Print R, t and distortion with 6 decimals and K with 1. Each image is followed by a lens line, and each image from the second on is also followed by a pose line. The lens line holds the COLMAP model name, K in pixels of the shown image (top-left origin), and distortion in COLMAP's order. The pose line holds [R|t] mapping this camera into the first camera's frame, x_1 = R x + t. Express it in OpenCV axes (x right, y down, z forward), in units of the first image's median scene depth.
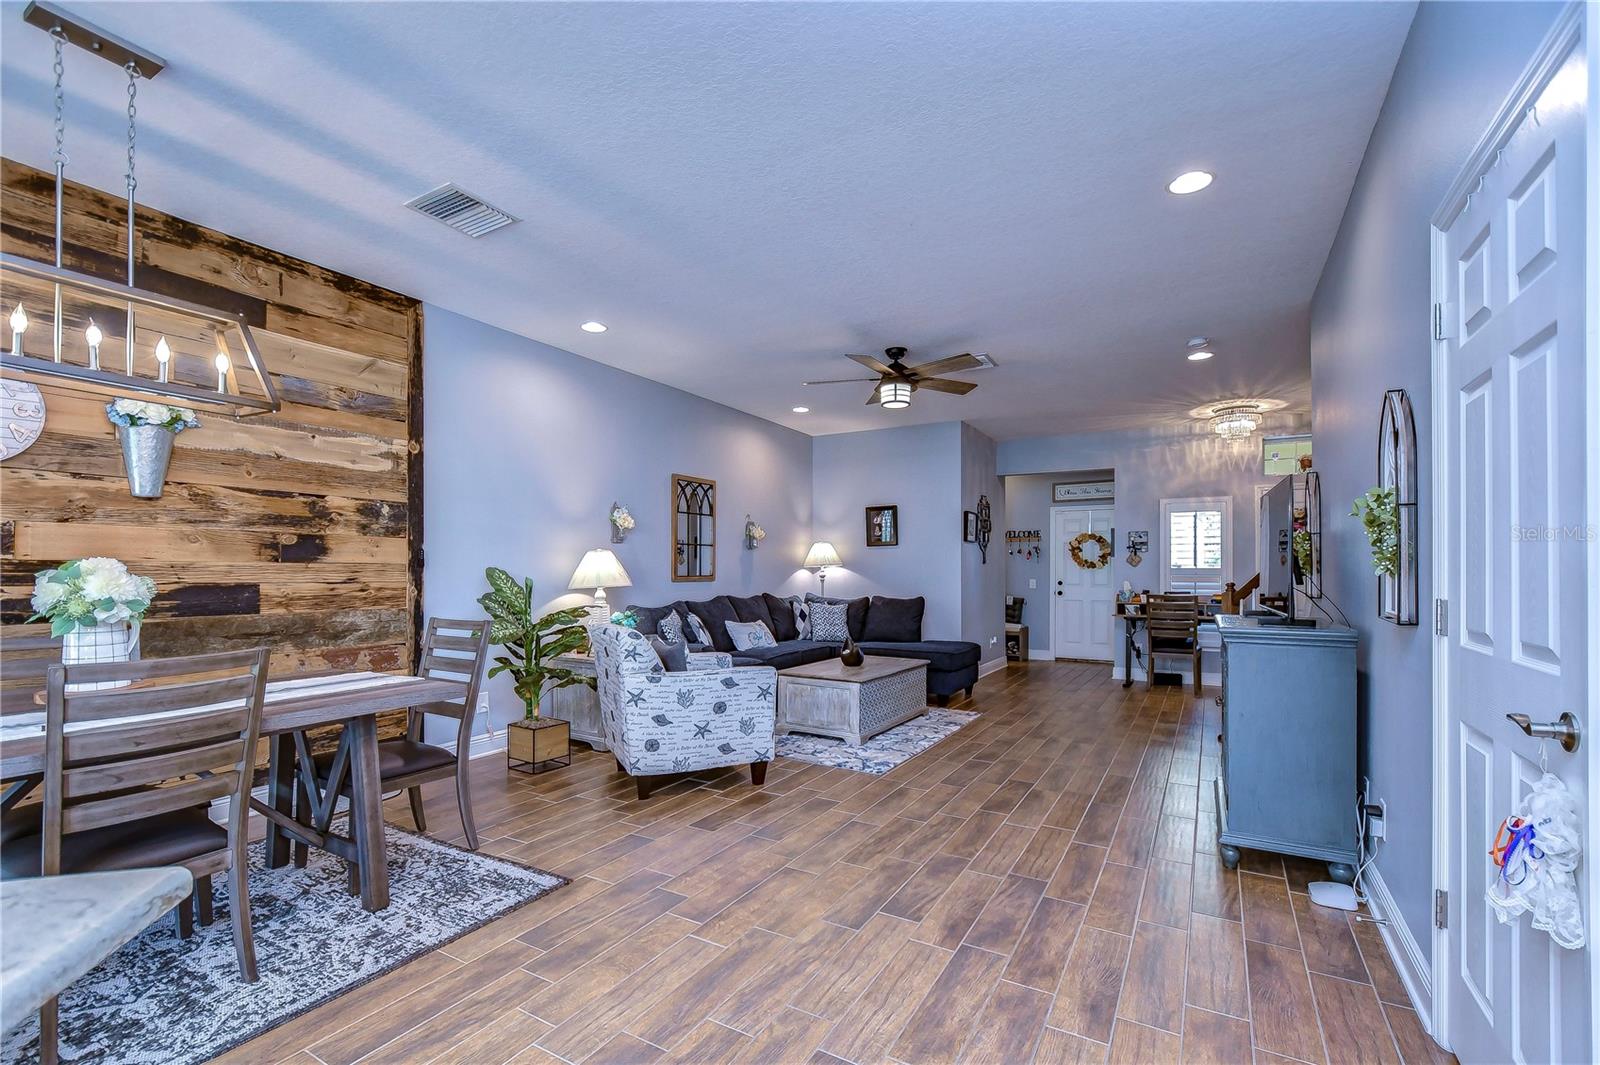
lens RADIAL K [[588.4, 0, 778.6], [0, 588.4, 572.2], [0, 0, 1]] dist [0.013523, -0.000262]
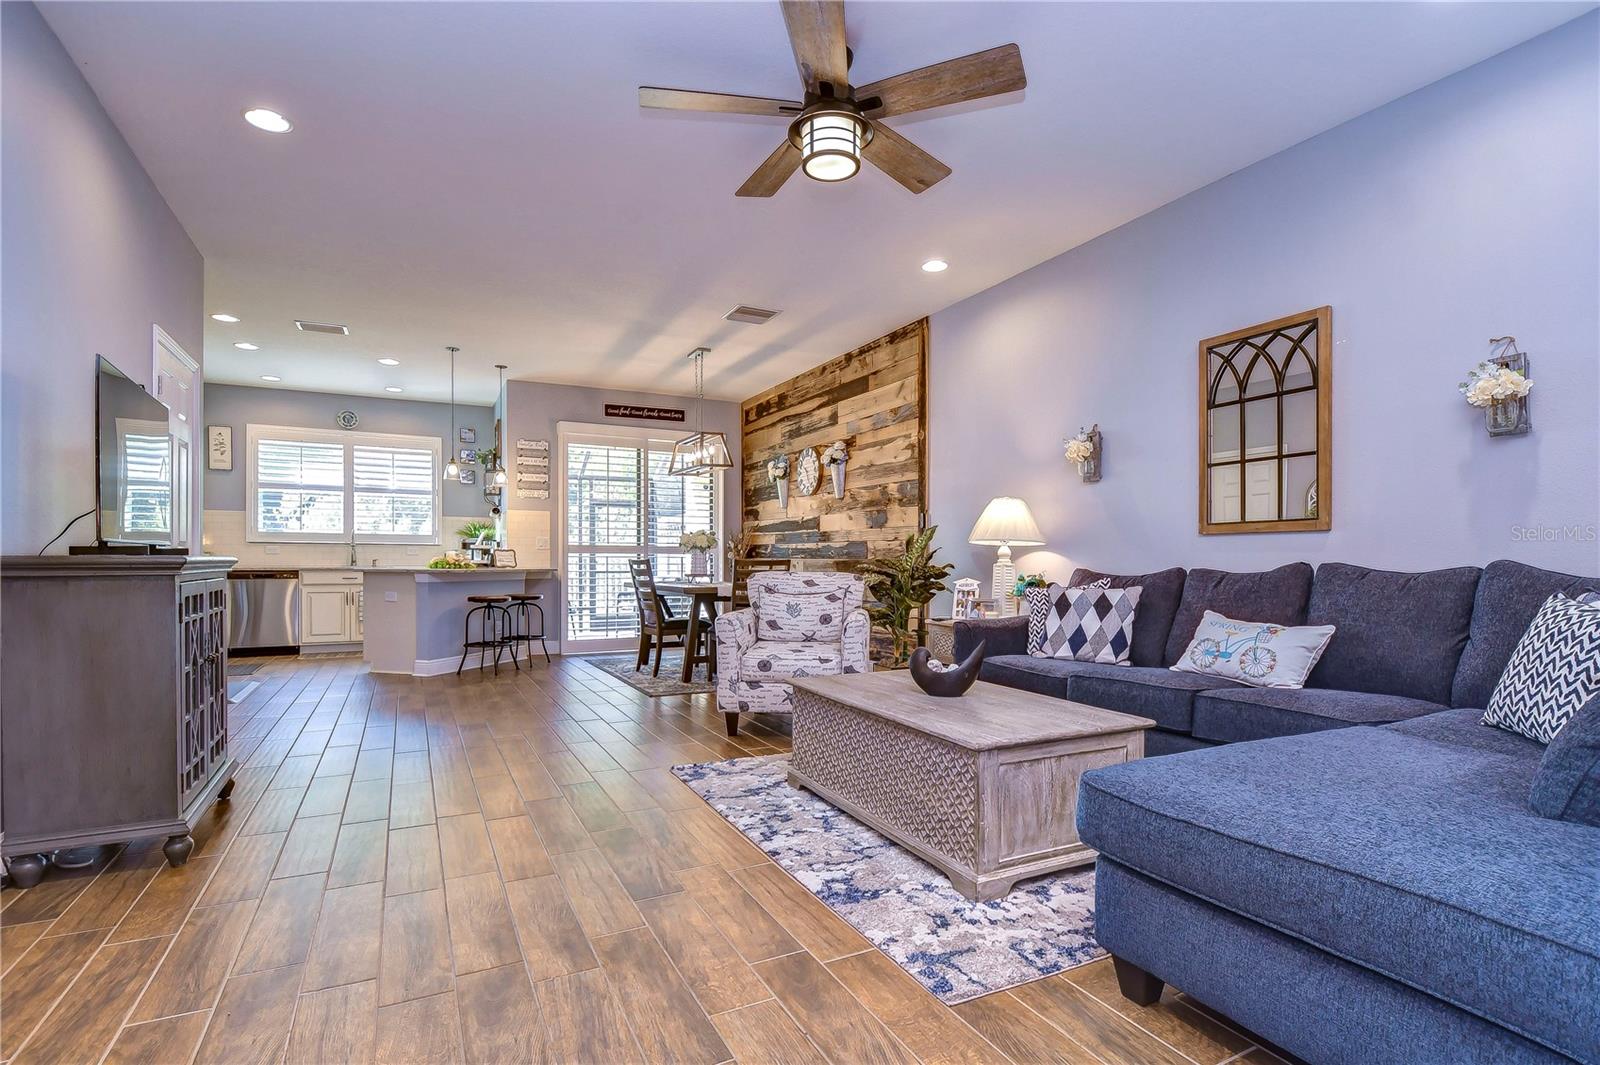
lens RADIAL K [[781.6, 0, 911.2], [0, 781.6, 563.1], [0, 0, 1]] dist [0.000707, 0.000042]
pose [[-0.371900, 0.004964, -0.928260, 1.054318], [0.004254, 0.999984, 0.003643, 0.066881], [0.928263, -0.002594, -0.371915, 1.757566]]
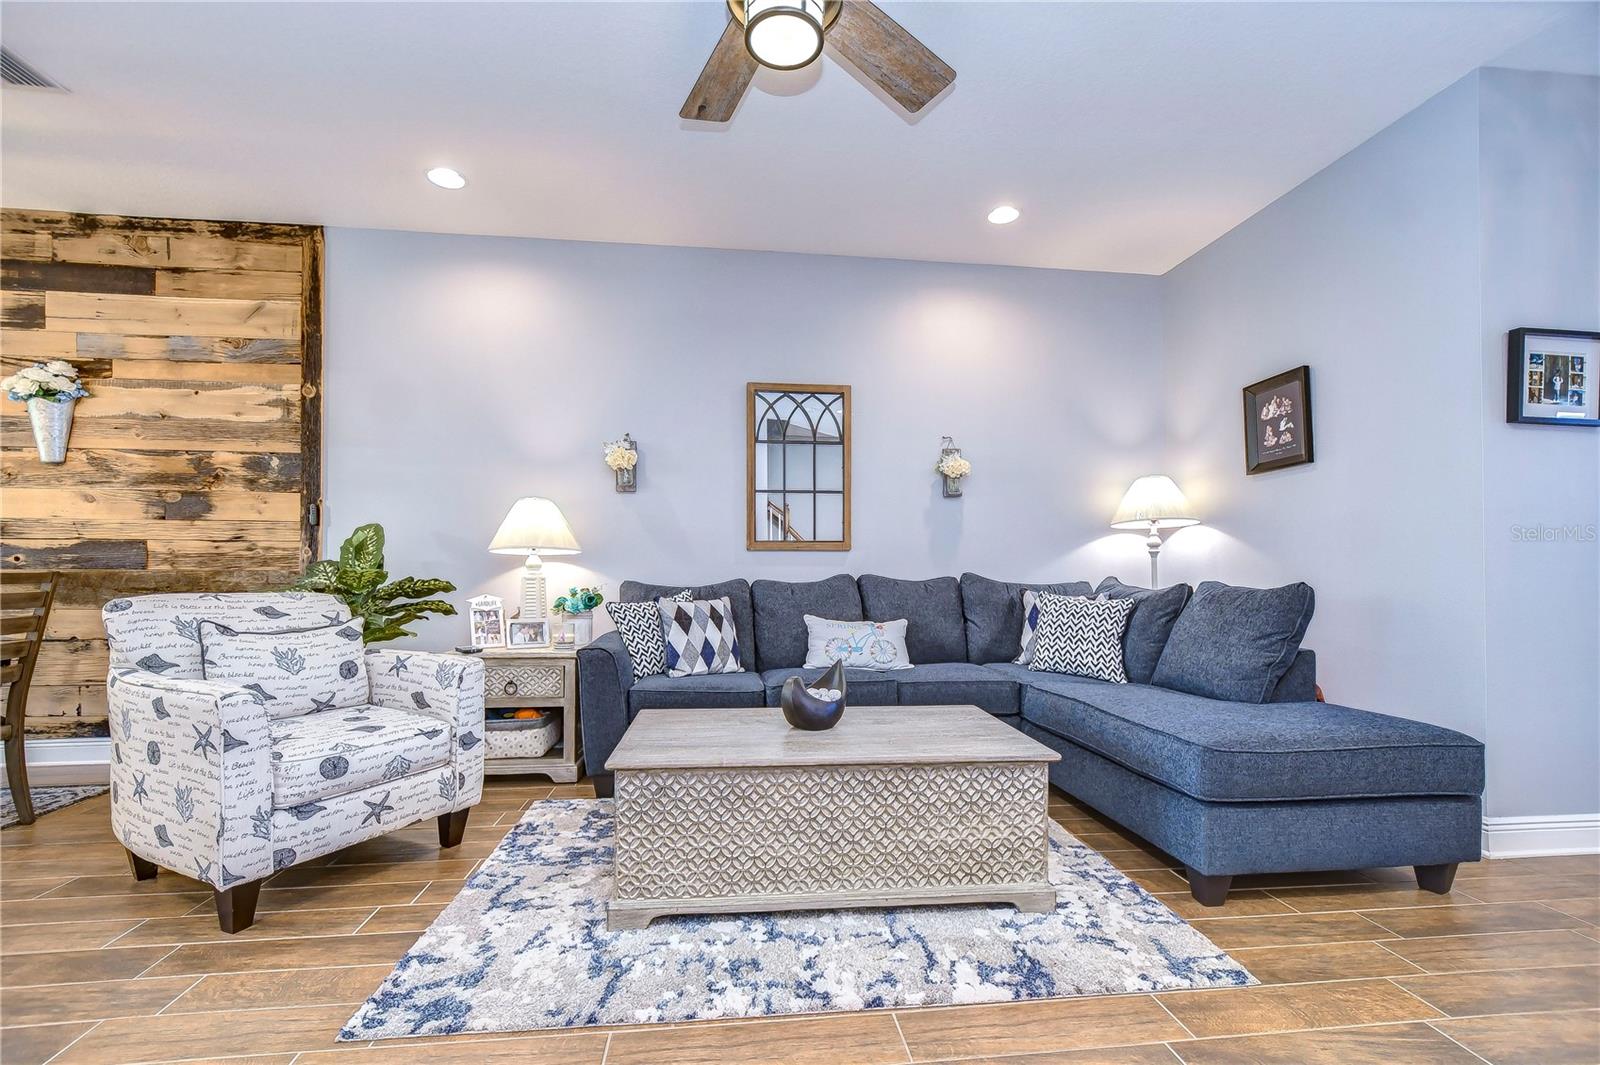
lens RADIAL K [[651.7, 0, 791.7], [0, 651.7, 565.2], [0, 0, 1]] dist [0.001288, -0.002855]
pose [[0.675587, -0.003713, -0.737271, 0.652666], [0.000584, 0.999990, -0.004501, 0.061506], [0.737280, 0.002610, 0.675582, 0.954769]]
